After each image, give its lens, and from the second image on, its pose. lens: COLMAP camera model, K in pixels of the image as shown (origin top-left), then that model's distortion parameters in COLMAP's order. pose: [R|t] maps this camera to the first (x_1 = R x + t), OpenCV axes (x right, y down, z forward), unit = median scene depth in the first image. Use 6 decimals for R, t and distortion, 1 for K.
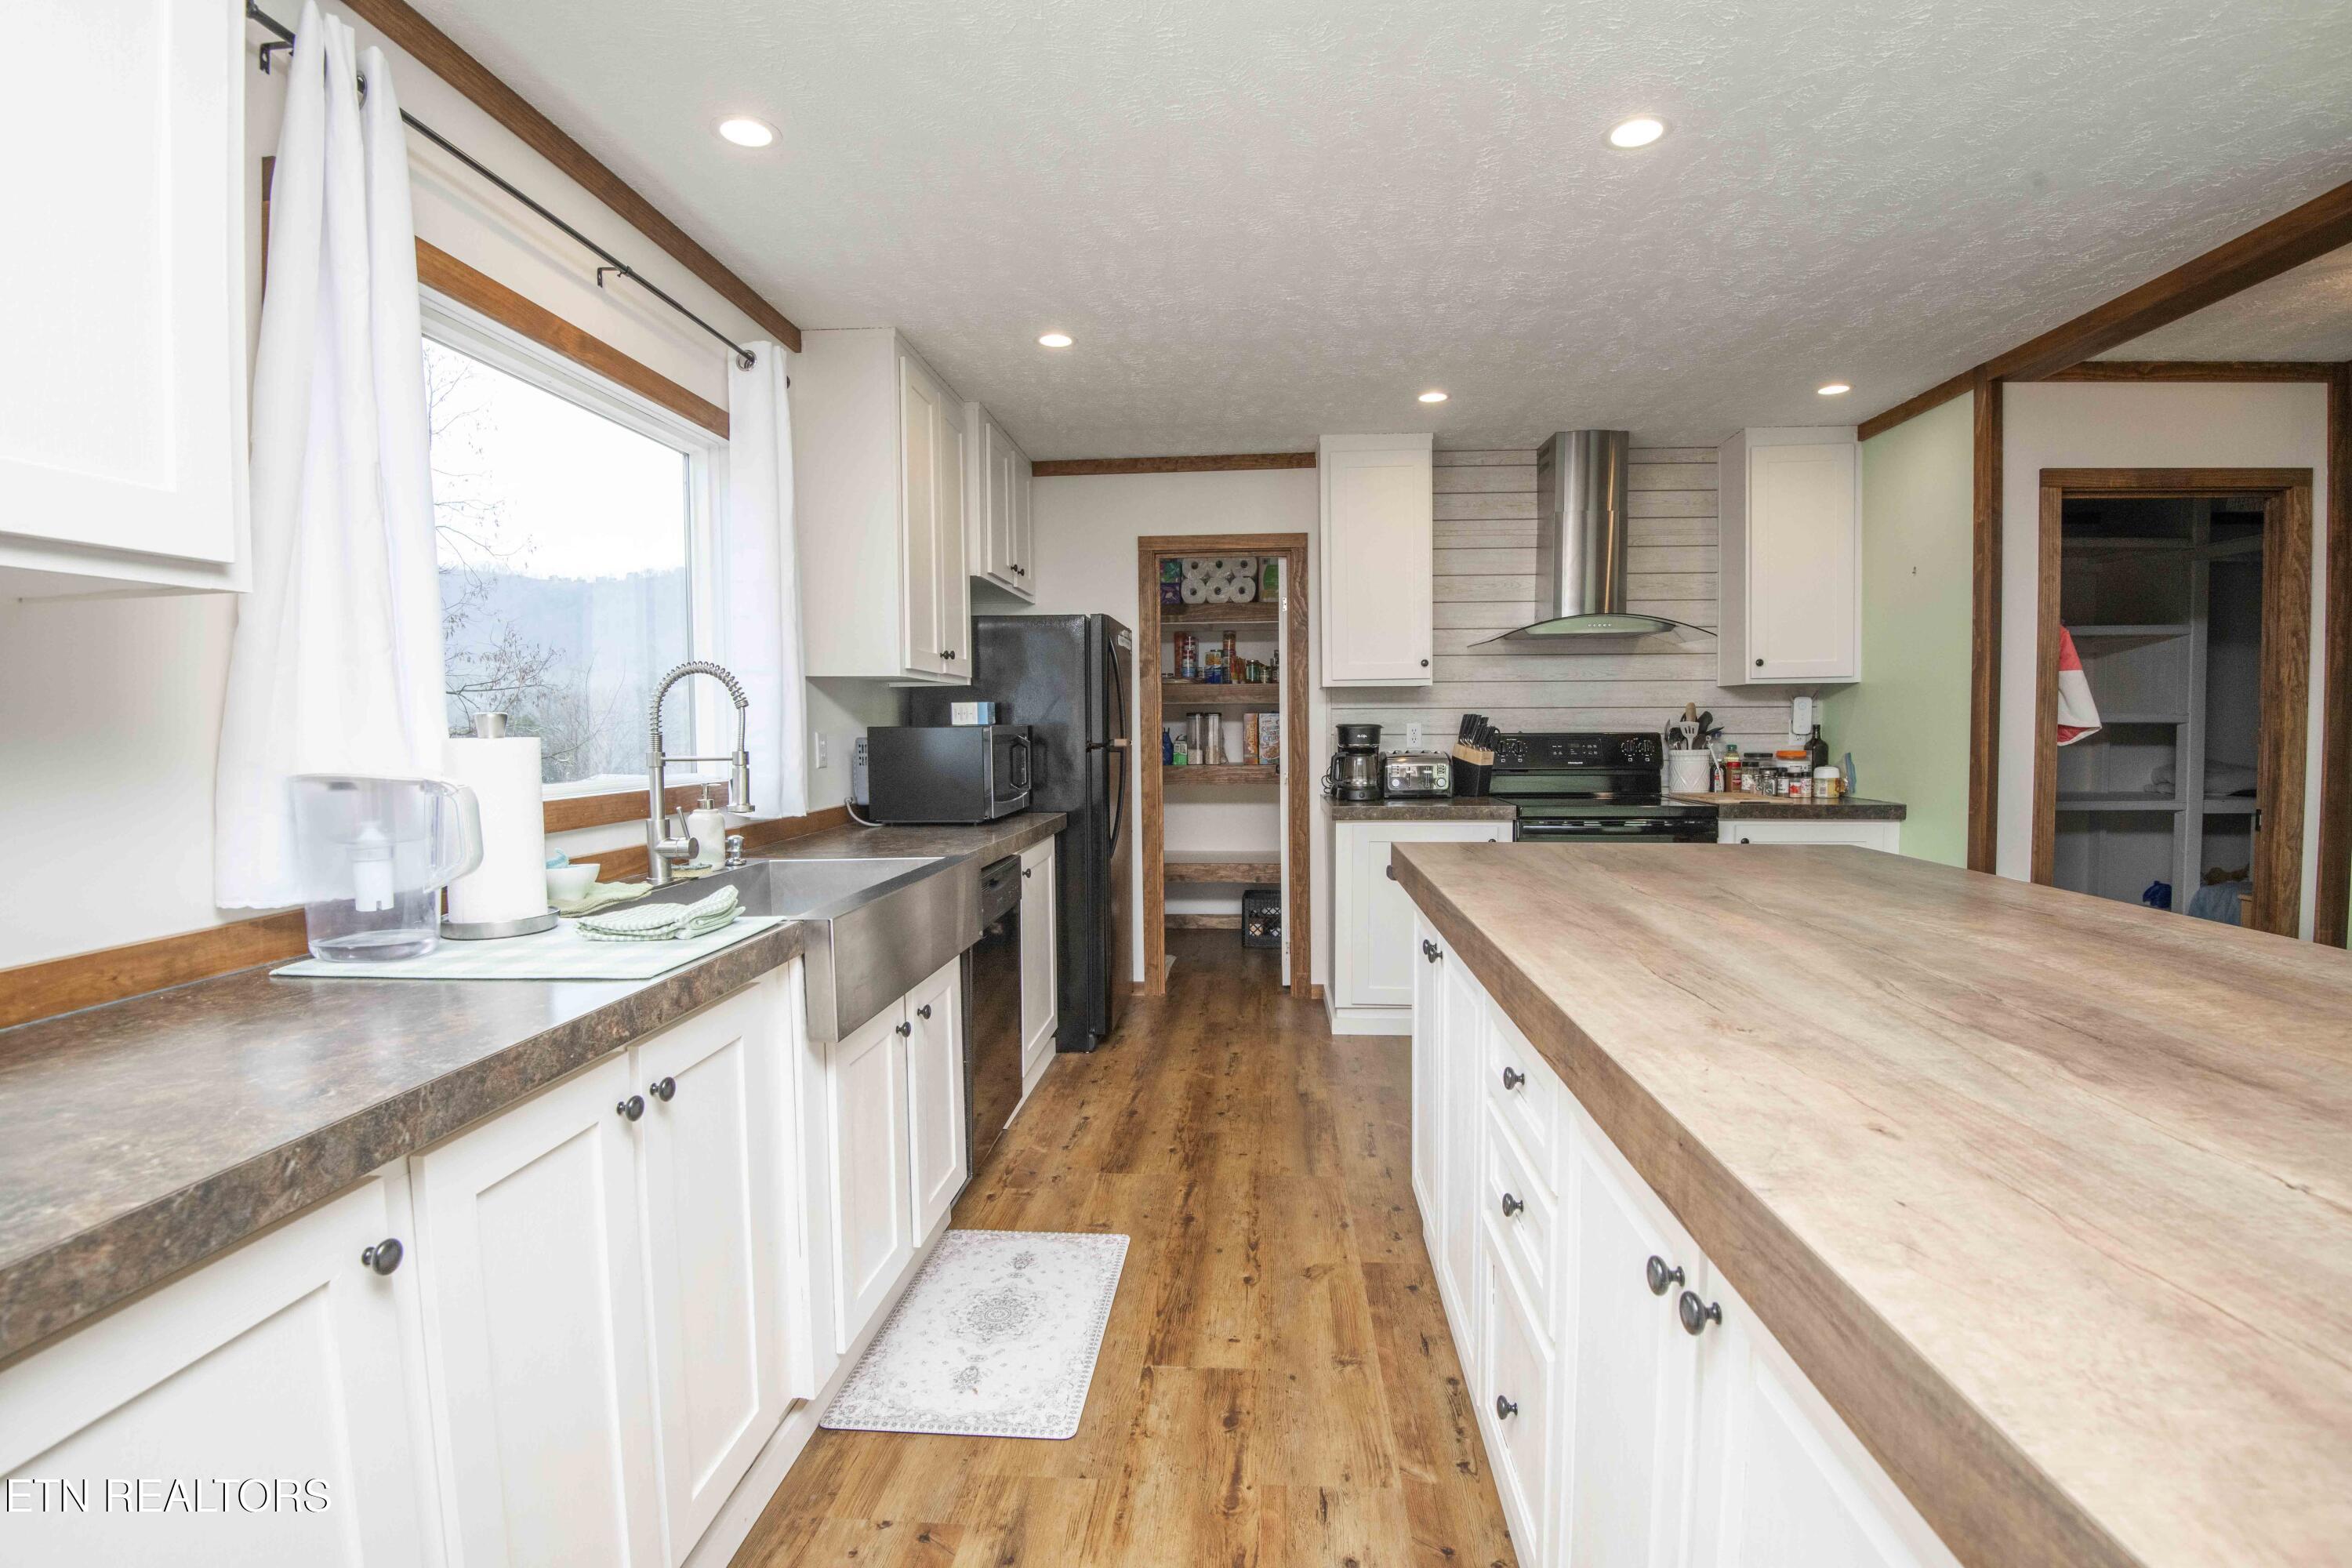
lens RADIAL K [[1082.6, 0, 1188.5], [0, 1082.6, 777.9], [0, 0, 1]] dist [-0.000609, -0.033704]
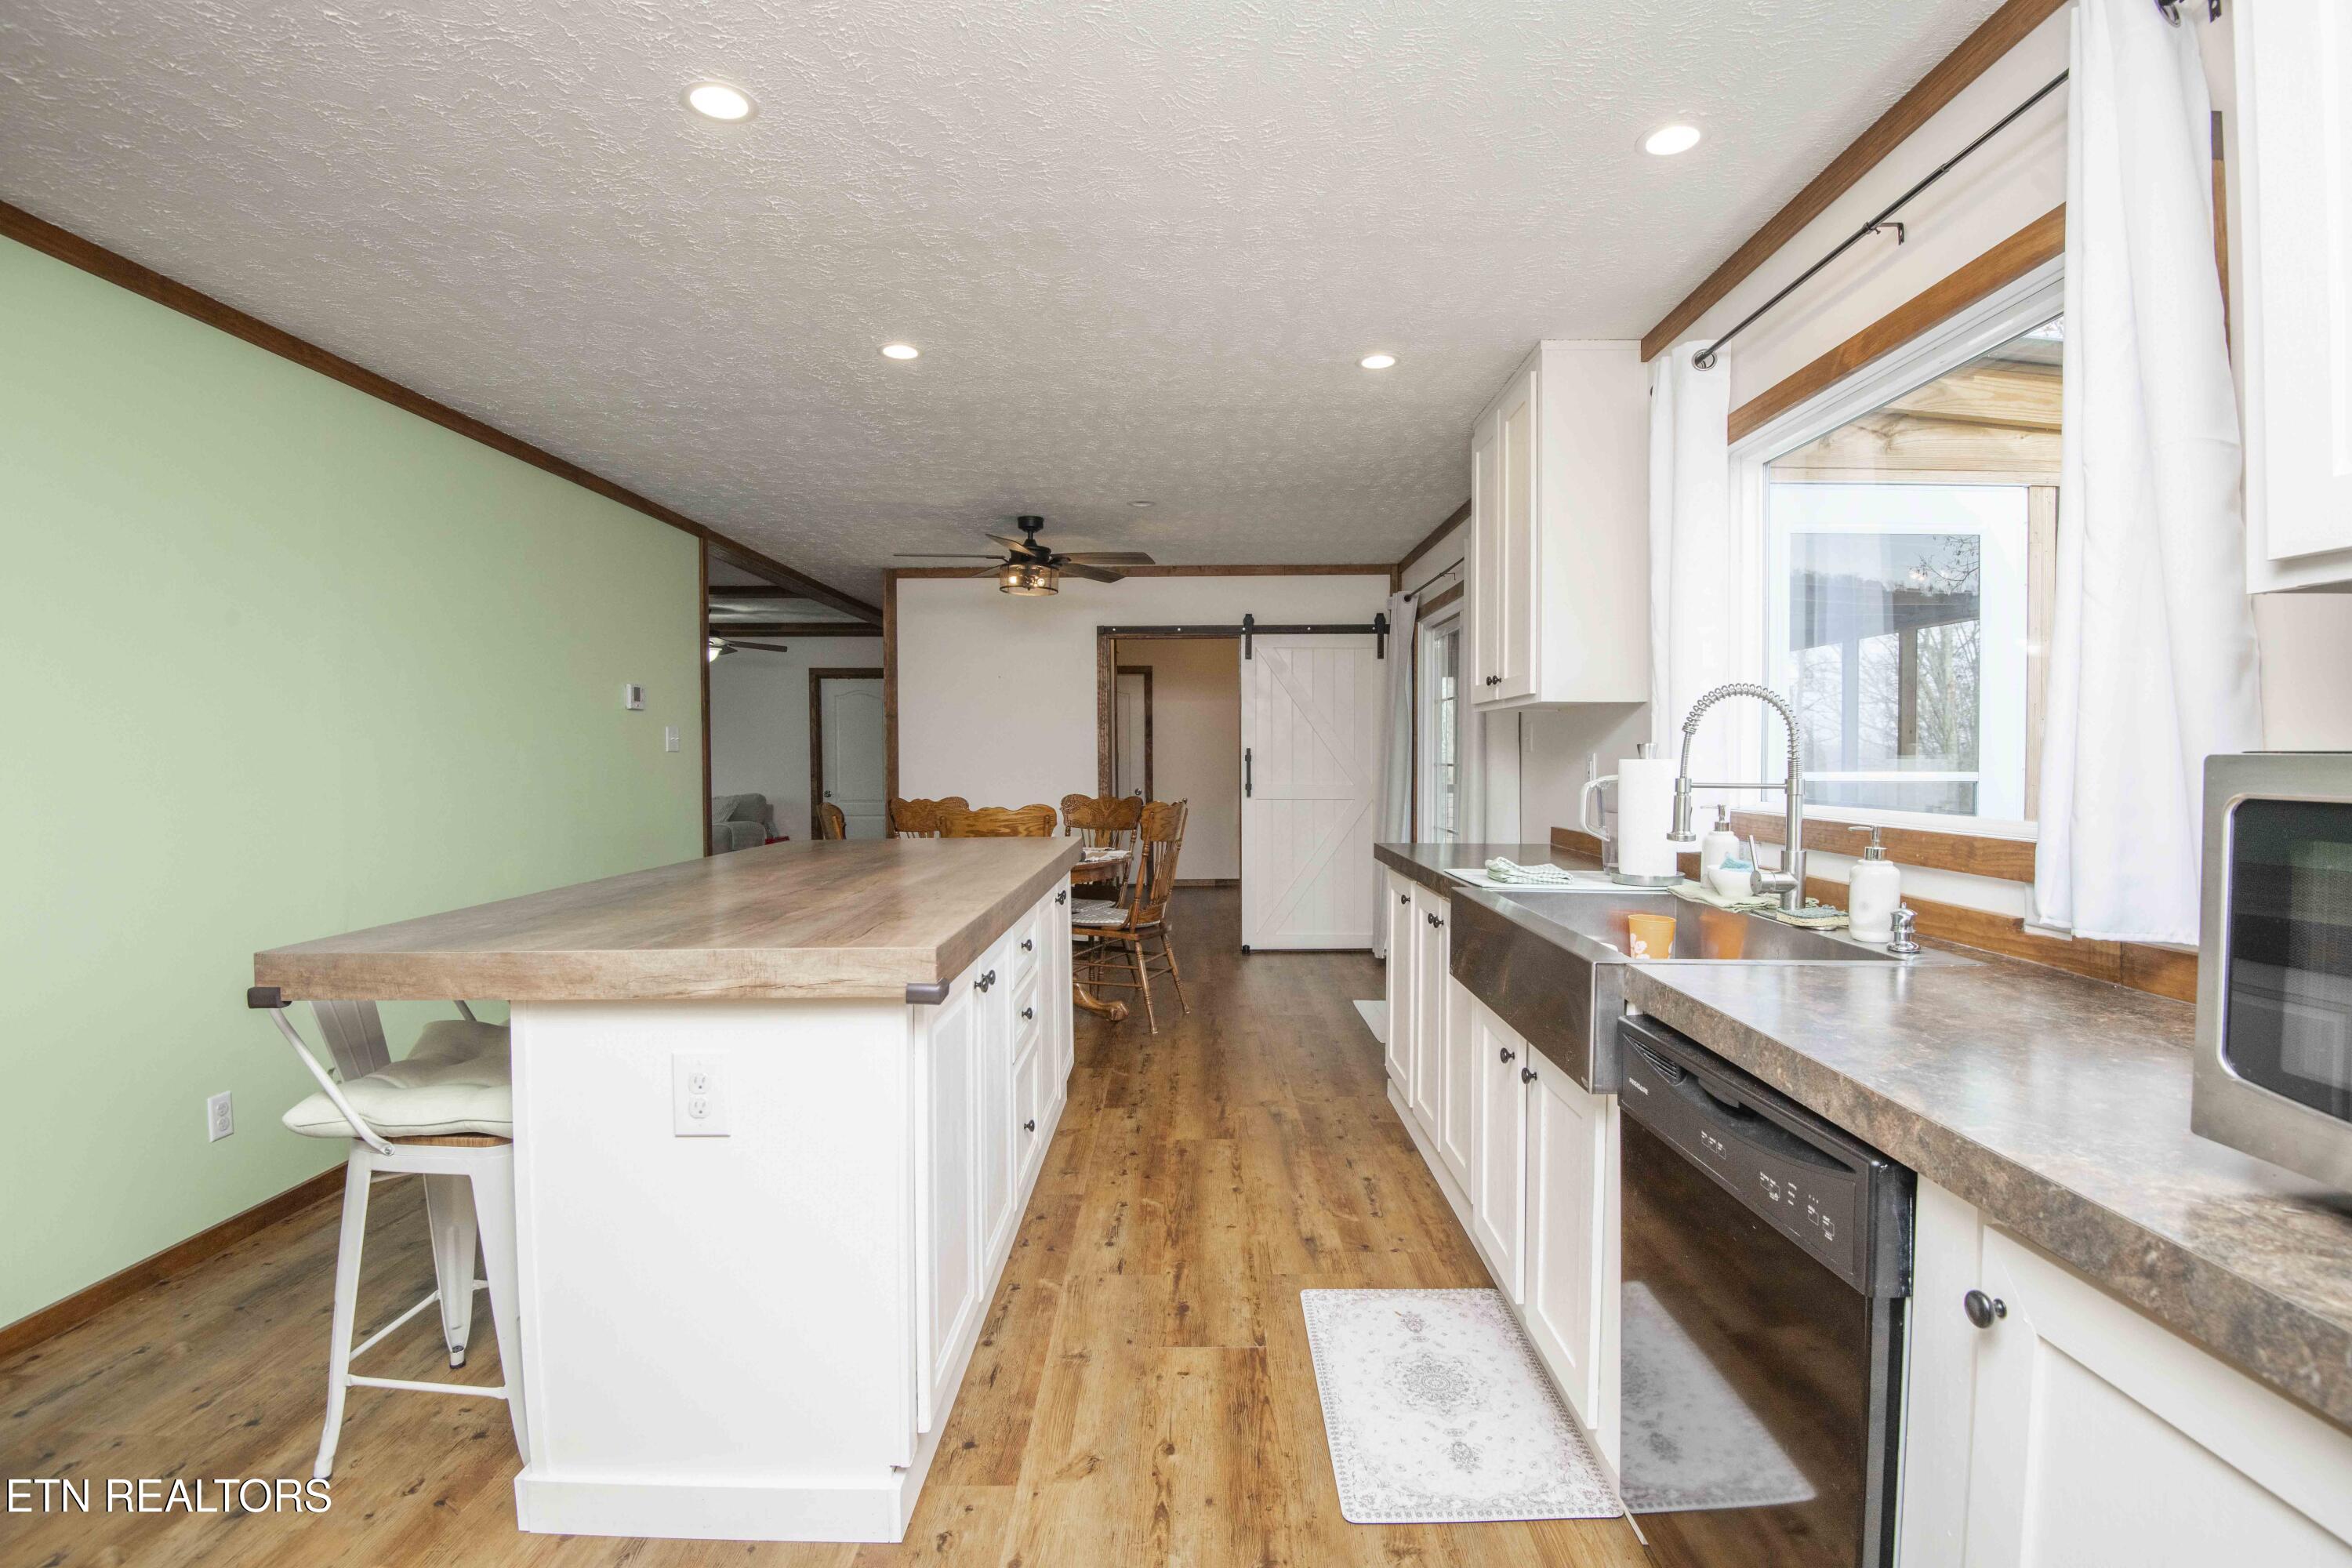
lens RADIAL K [[1097.9, 0, 1190.1], [0, 1097.9, 780.4], [0, 0, 1]] dist [-0.042731, -0.000425]
pose [[-0.997319, 0.015041, -0.071618, 0.050789], [0.009758, 0.997244, 0.073548, -0.050942], [0.072526, 0.072652, -0.994717, 0.999522]]
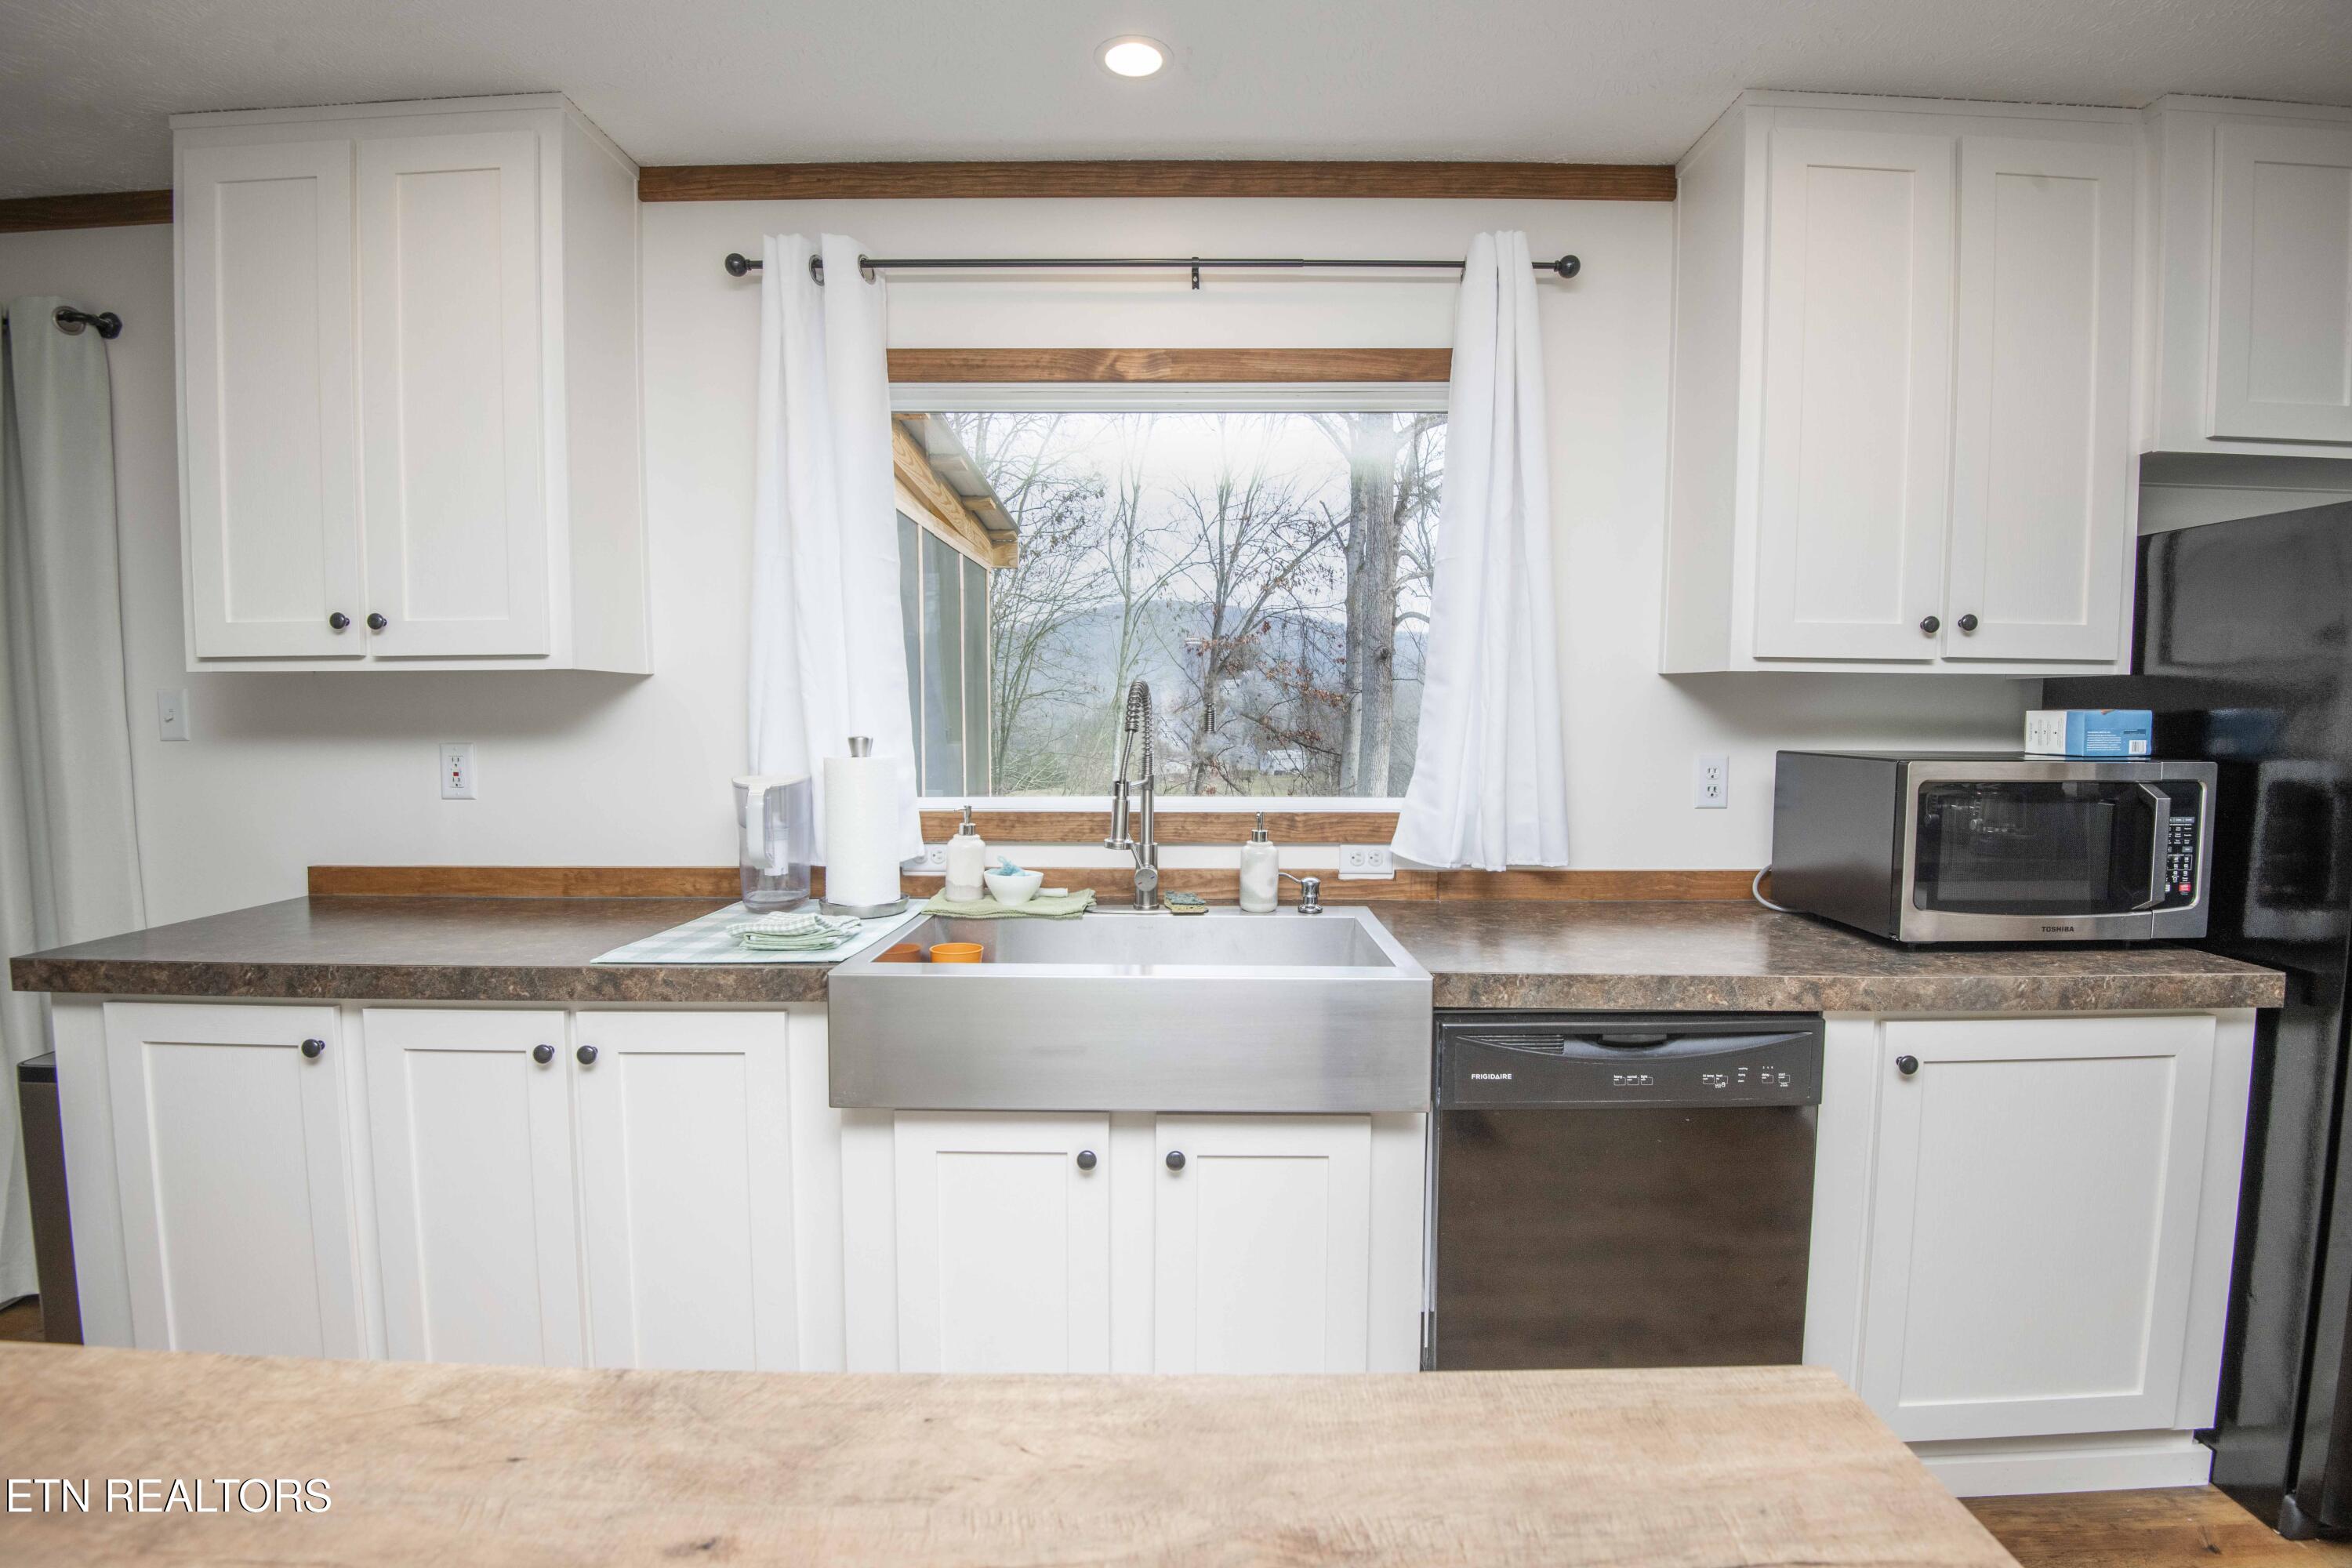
lens RADIAL K [[1084.6, 0, 1185.8], [0, 1084.6, 781.3], [0, 0, 1]] dist [-0.004393, -0.028358]
pose [[0.066699, 0.081904, -0.994406, 0.247413], [-0.052002, 0.995556, 0.078510, -0.050335], [0.996417, 0.046474, 0.070662, 0.511011]]
